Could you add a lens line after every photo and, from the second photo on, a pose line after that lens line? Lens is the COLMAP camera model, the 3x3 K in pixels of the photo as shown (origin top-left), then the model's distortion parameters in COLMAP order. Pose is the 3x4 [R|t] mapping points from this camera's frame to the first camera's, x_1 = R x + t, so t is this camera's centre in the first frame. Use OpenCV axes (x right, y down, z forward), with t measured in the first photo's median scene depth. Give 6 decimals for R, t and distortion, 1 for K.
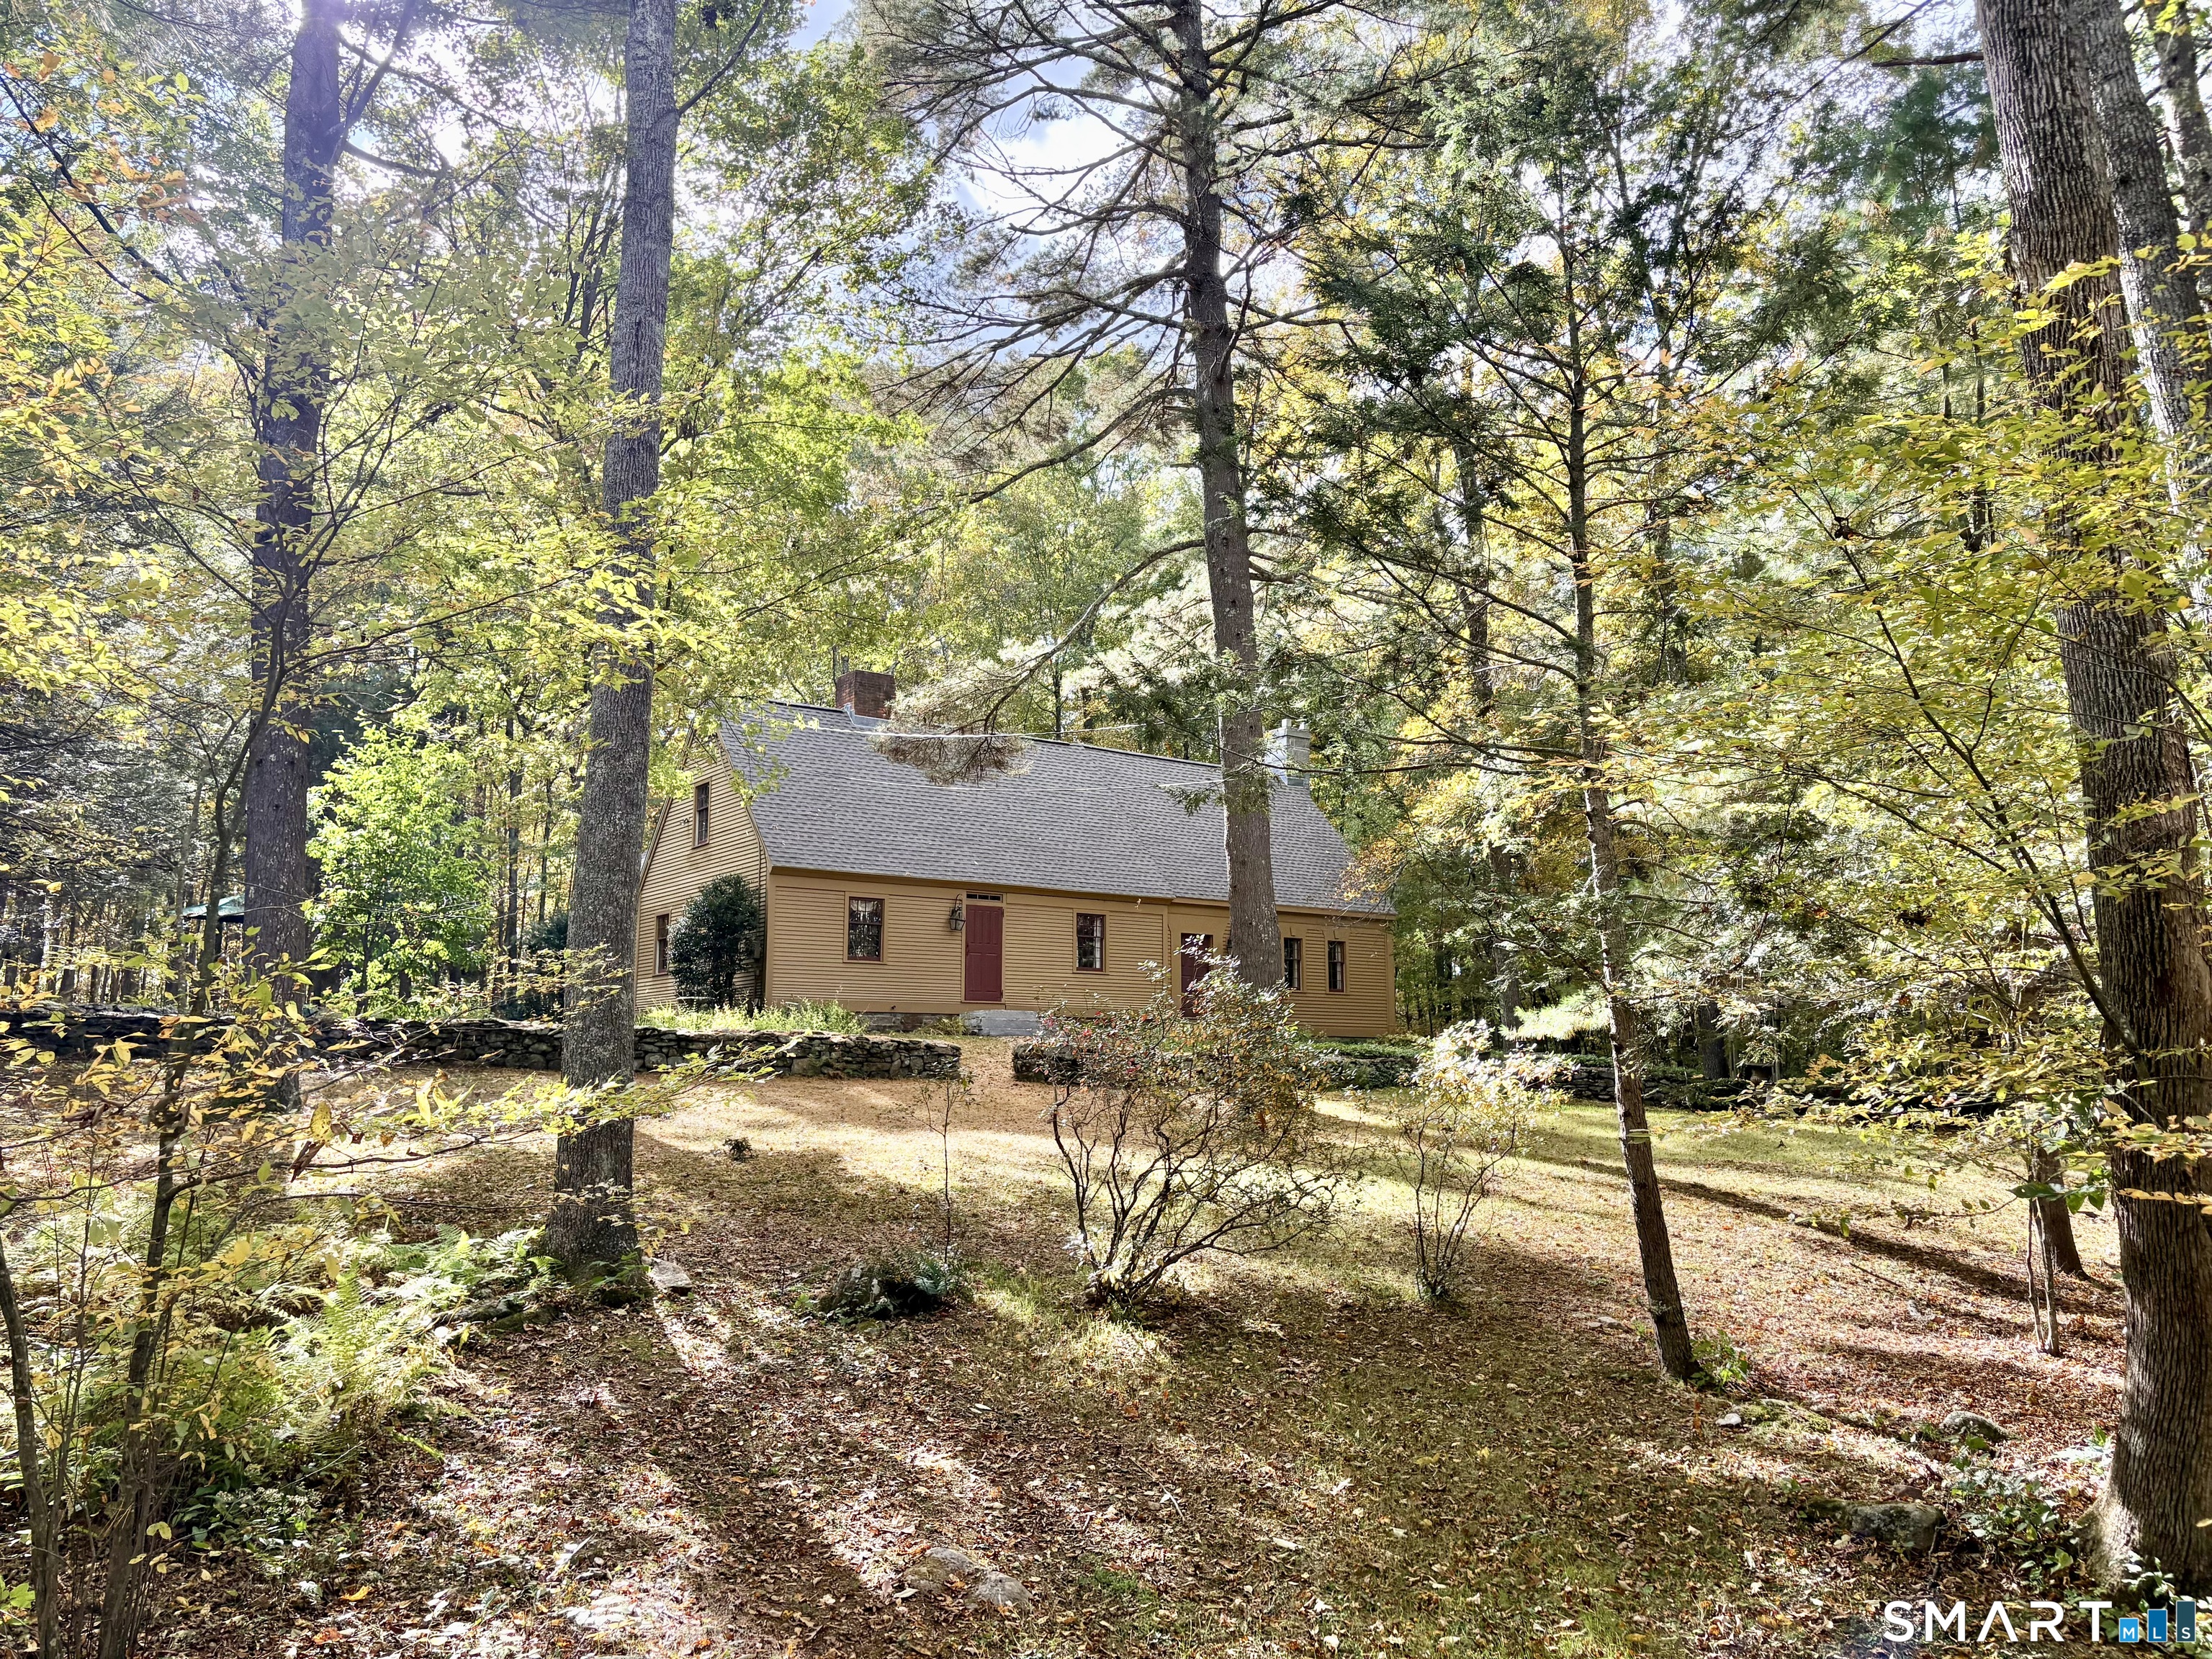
lens RADIAL K [[1638.5, 0, 1106.0], [0, 1638.5, 829.5], [0, 0, 1]] dist [0.123086, -0.371614]
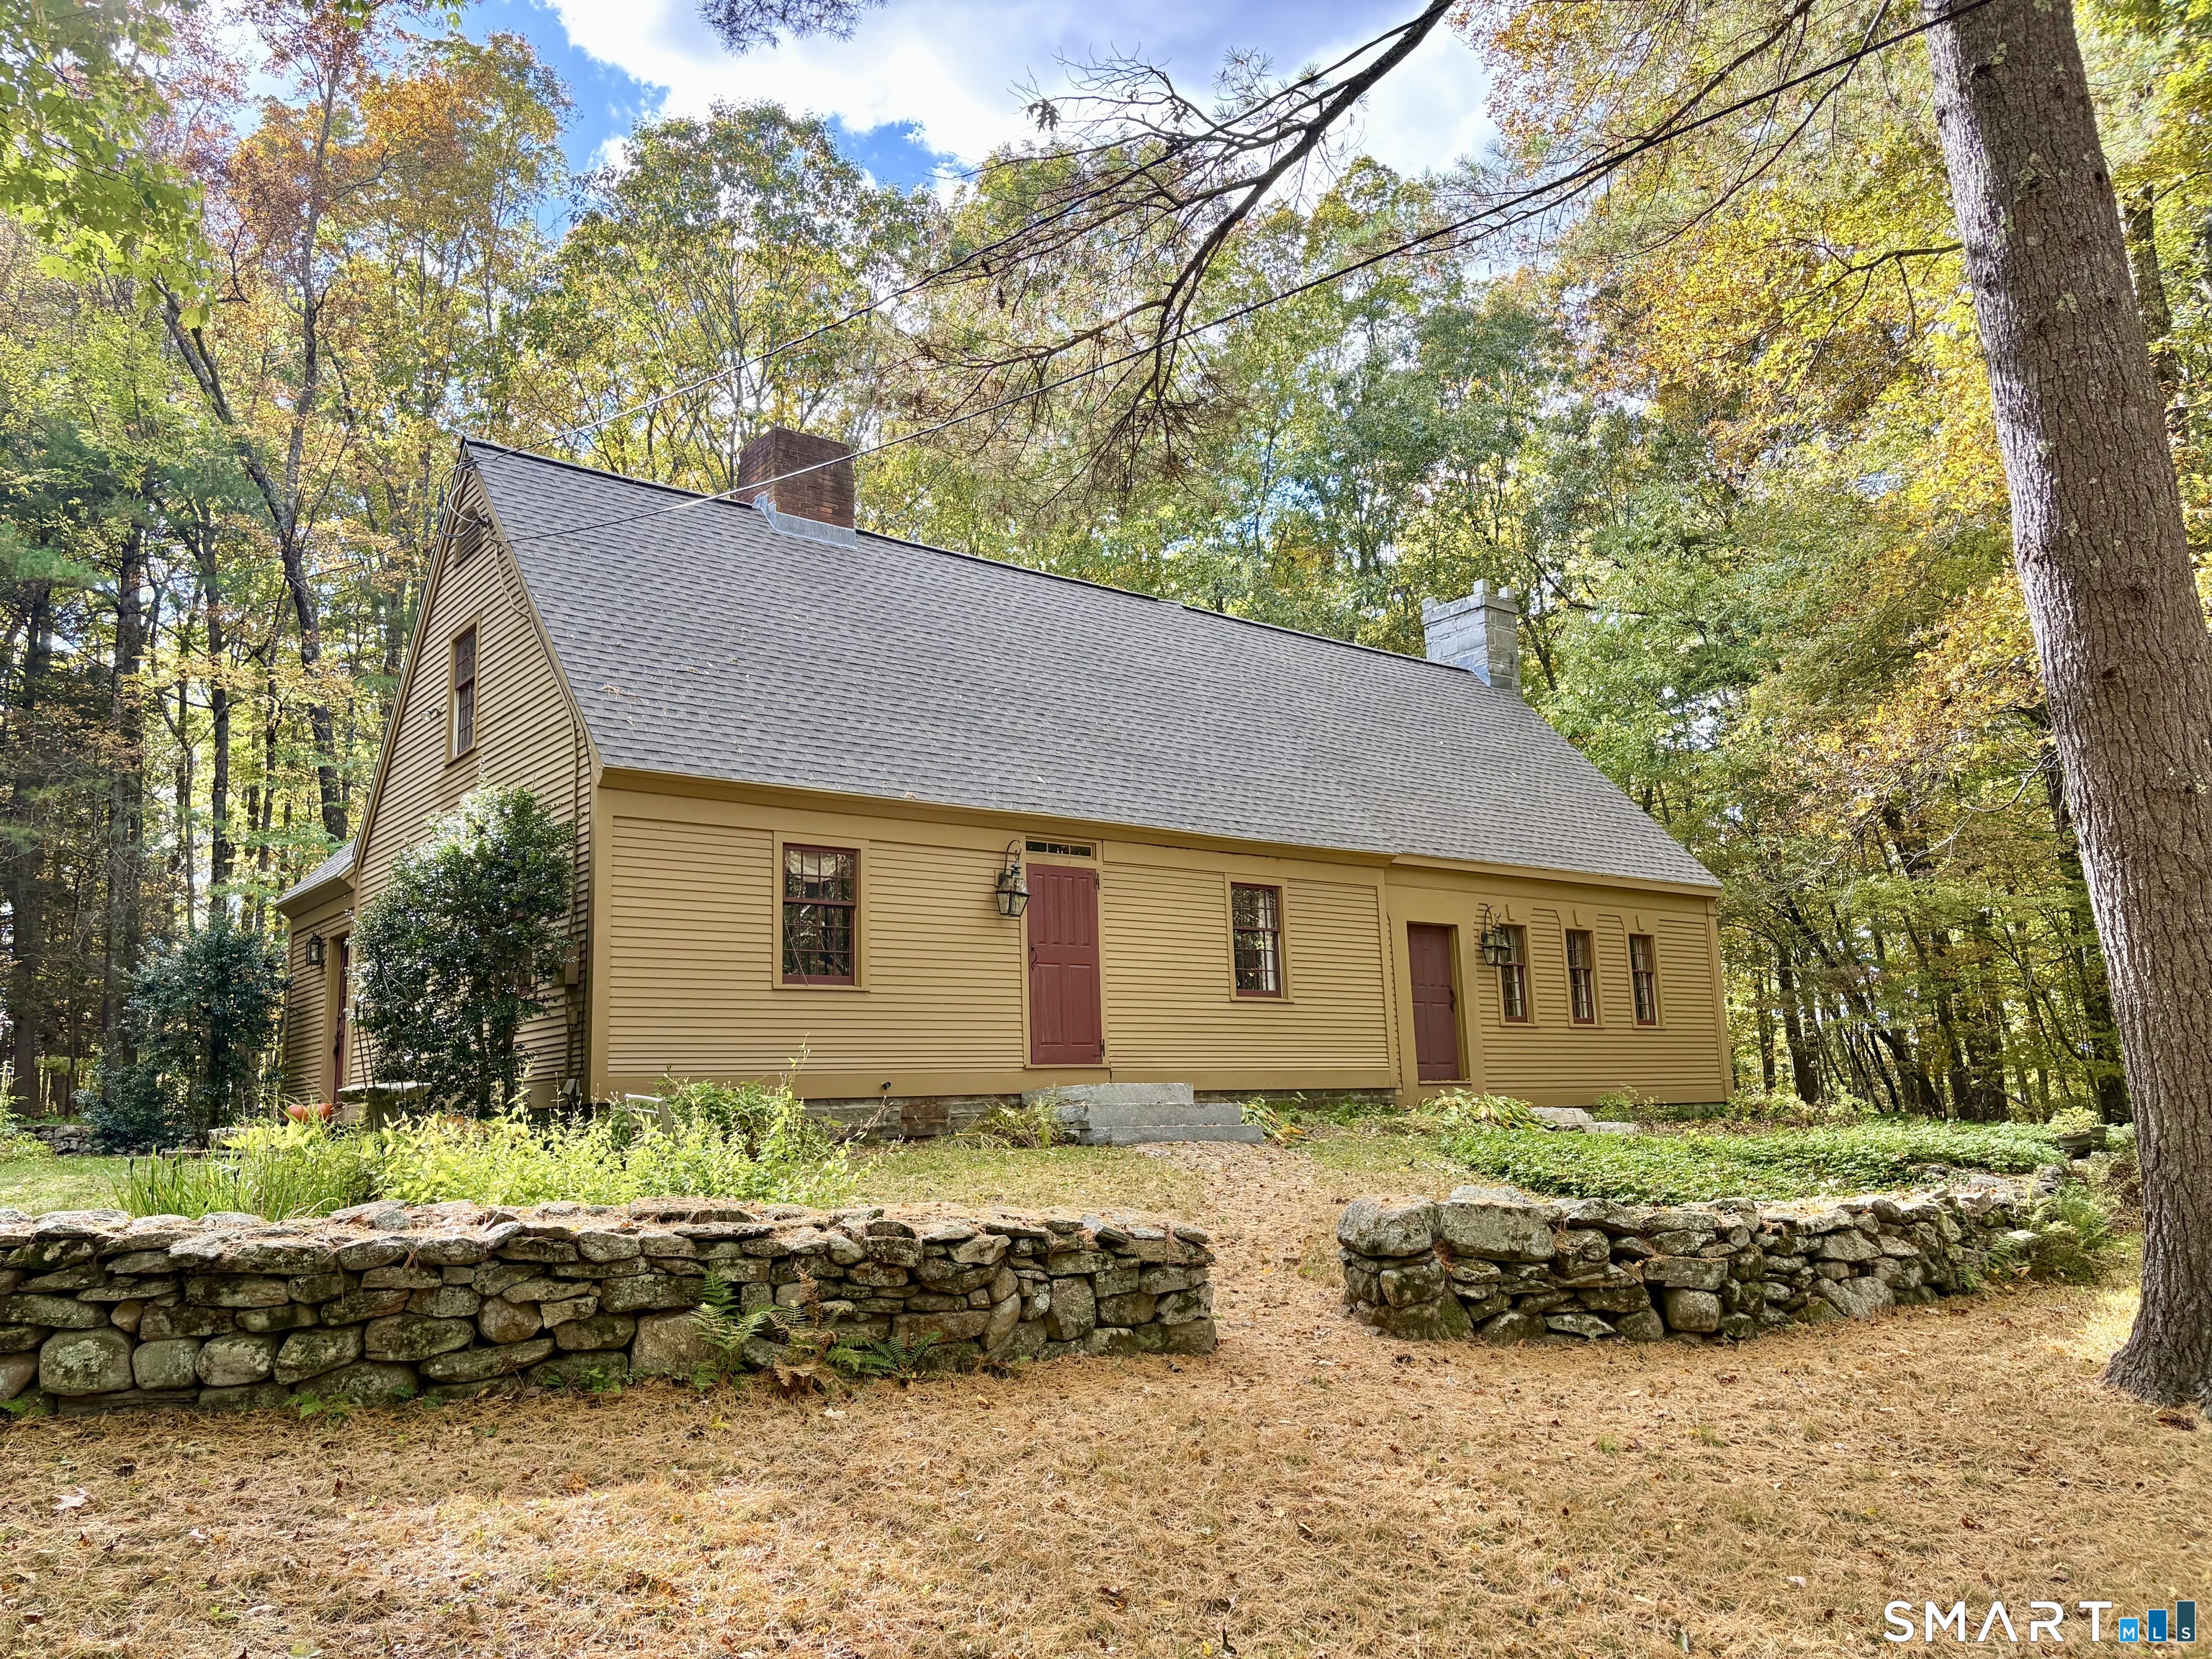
lens RADIAL K [[1638.5, 0, 1106.0], [0, 1638.5, 829.5], [0, 0, 1]] dist [0.123086, -0.371614]
pose [[0.997566, -0.023246, 0.065738, -0.095173], [0.024967, 0.999364, -0.025474, 0.049629], [-0.065104, 0.027053, 0.997512, 0.530375]]
